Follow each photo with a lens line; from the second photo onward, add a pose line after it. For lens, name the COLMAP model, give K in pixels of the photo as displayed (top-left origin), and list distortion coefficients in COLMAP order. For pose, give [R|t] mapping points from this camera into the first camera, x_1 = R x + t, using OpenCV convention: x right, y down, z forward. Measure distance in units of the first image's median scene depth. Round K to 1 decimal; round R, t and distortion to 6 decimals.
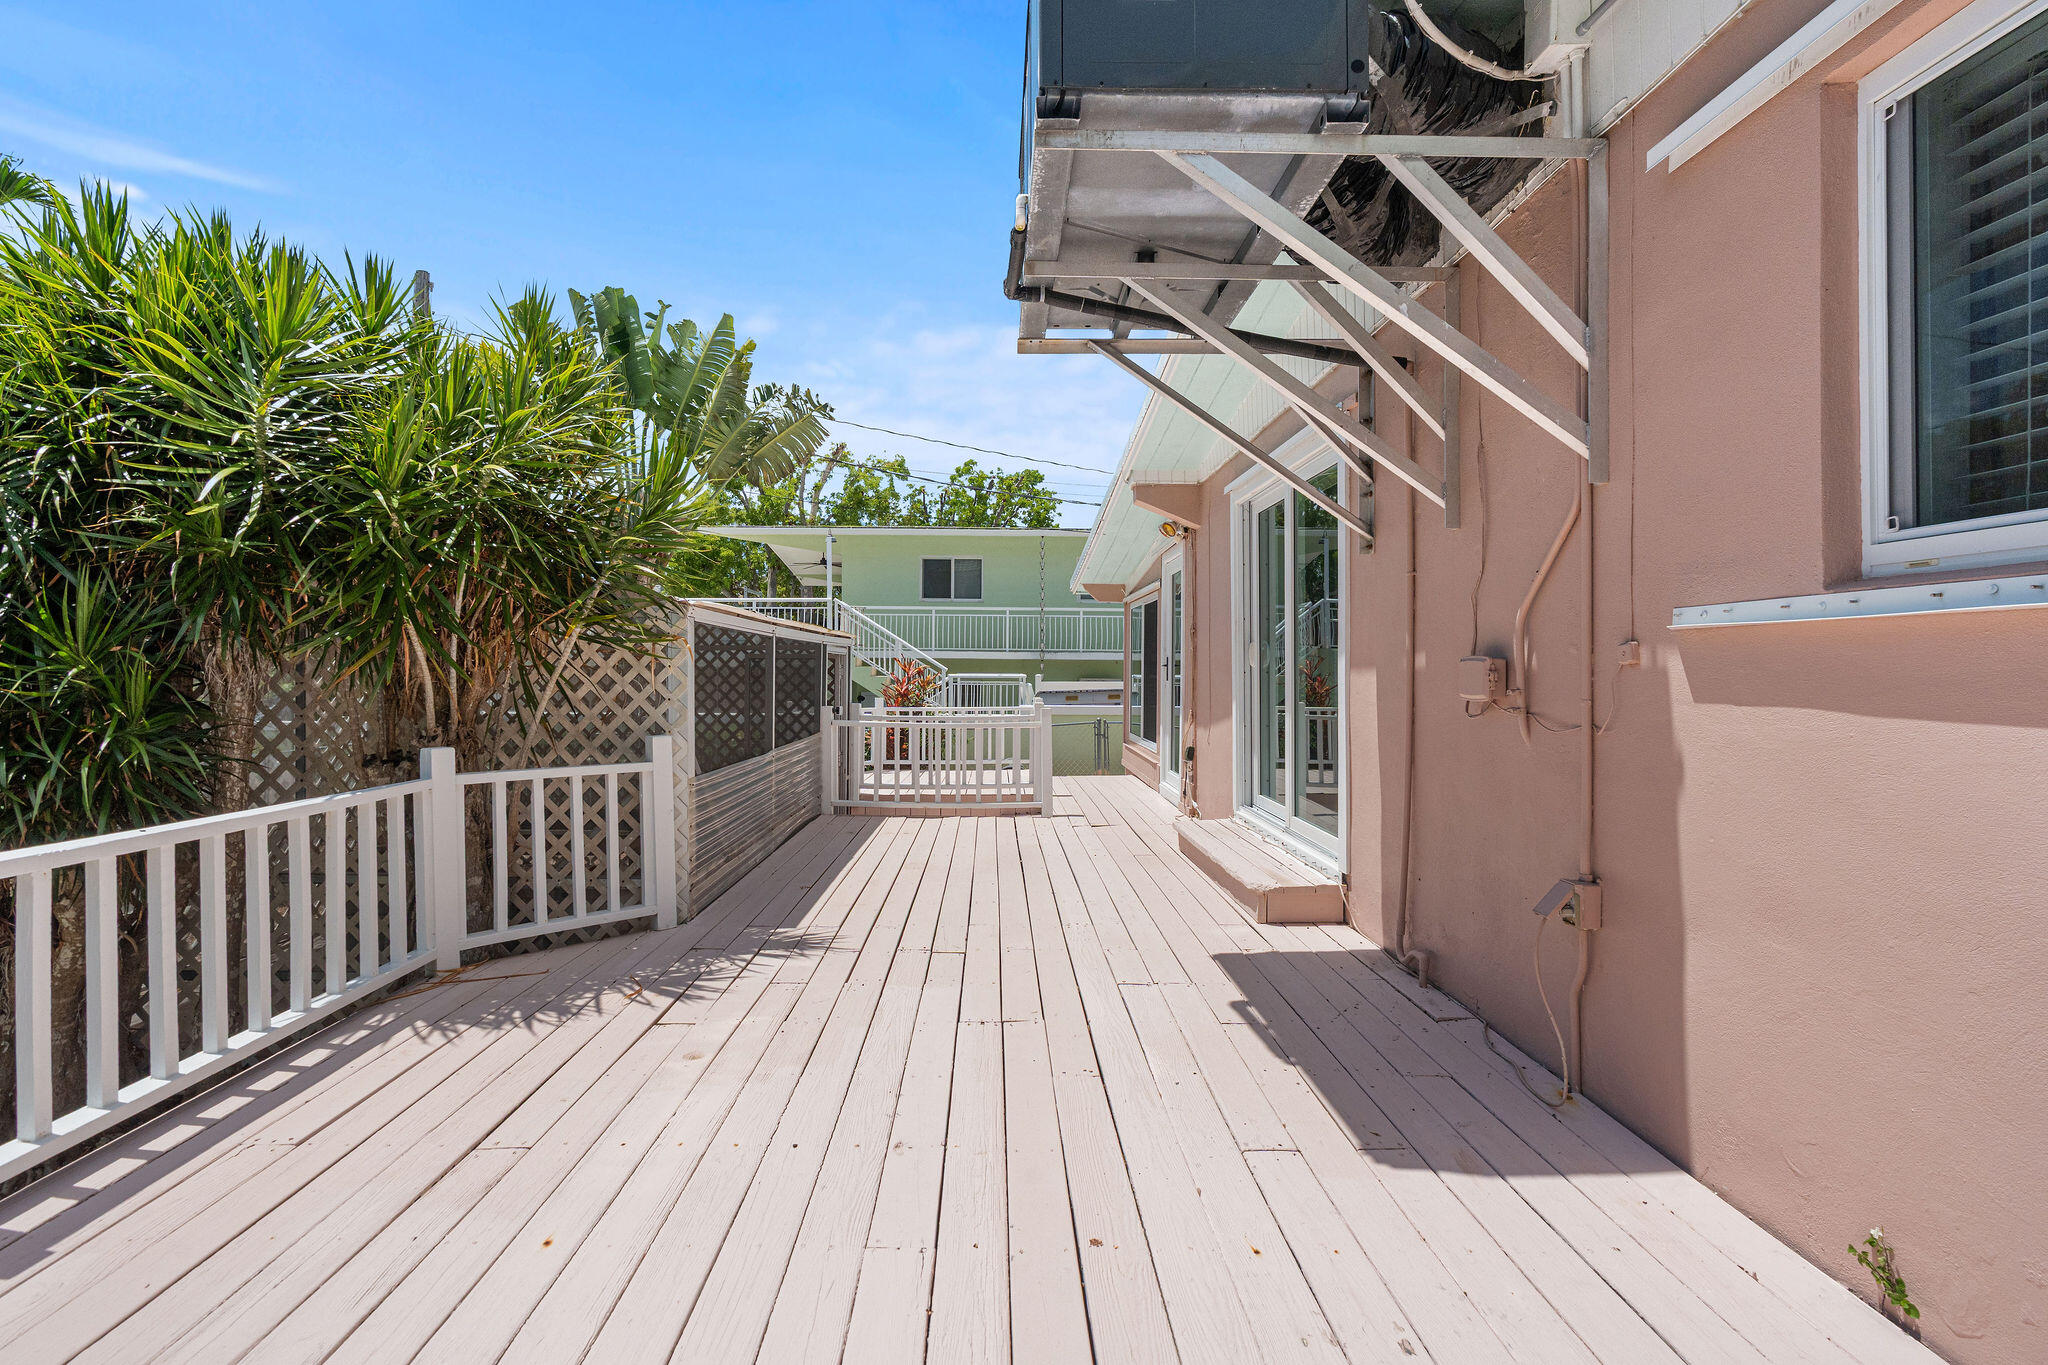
lens RADIAL K [[940.1, 0, 1011.3], [0, 940.1, 668.7], [0, 0, 1]] dist [-0.009393, 0.003177]
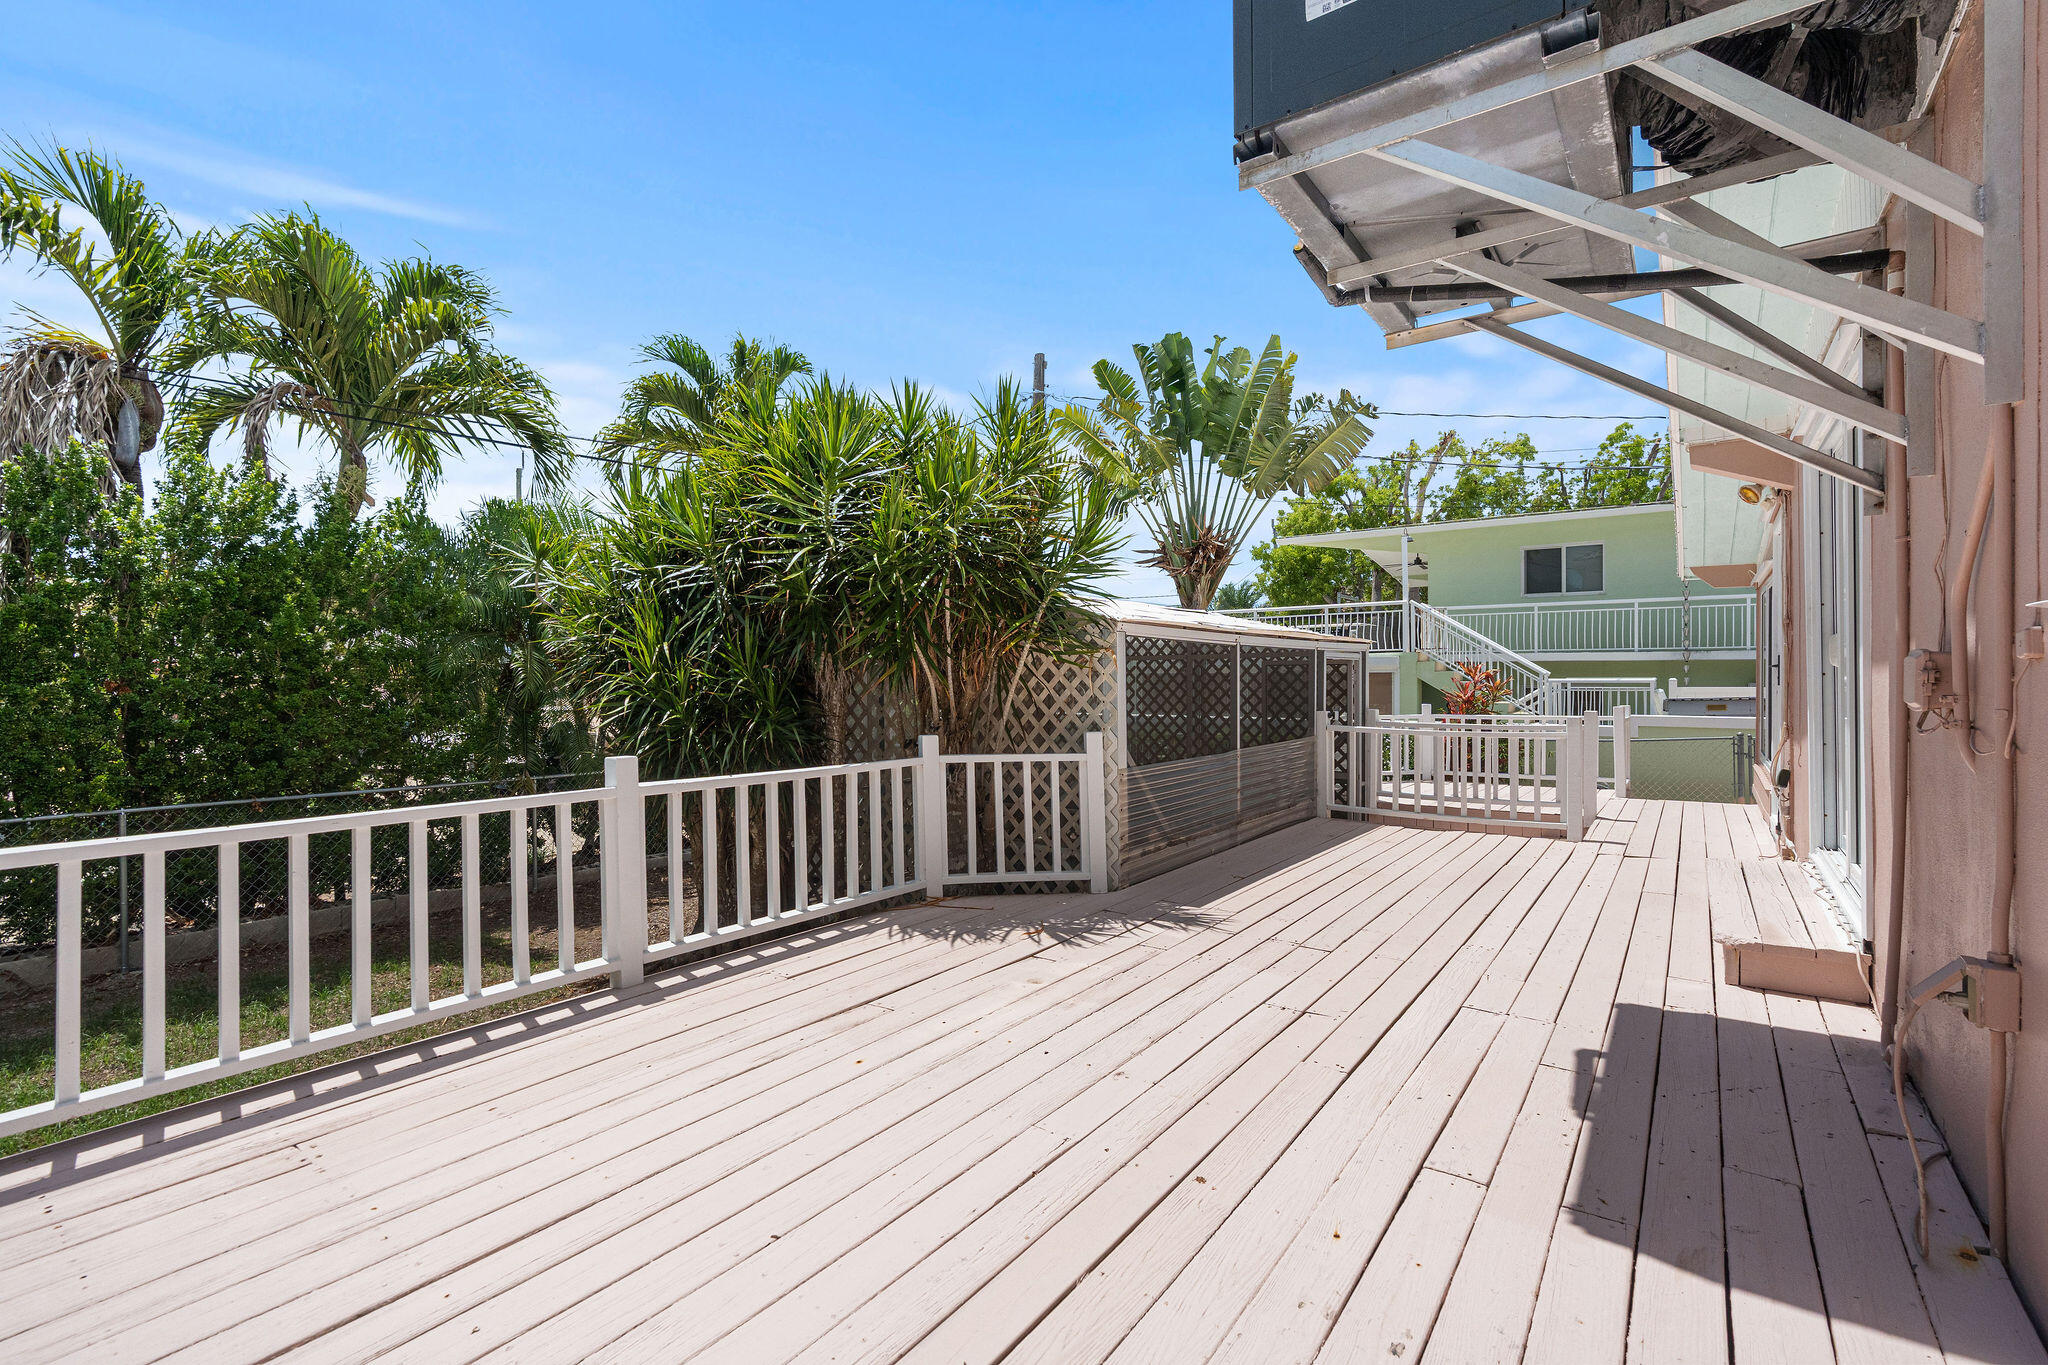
lens RADIAL K [[940.1, 0, 1018.3], [0, 940.1, 691.6], [0, 0, 1]] dist [-0.009393, 0.003177]
pose [[0.794499, 0.001995, -0.607262, 0.288938], [0.008795, 0.999852, 0.014792, 0.001206], [0.607201, -0.017093, 0.794364, -0.011960]]
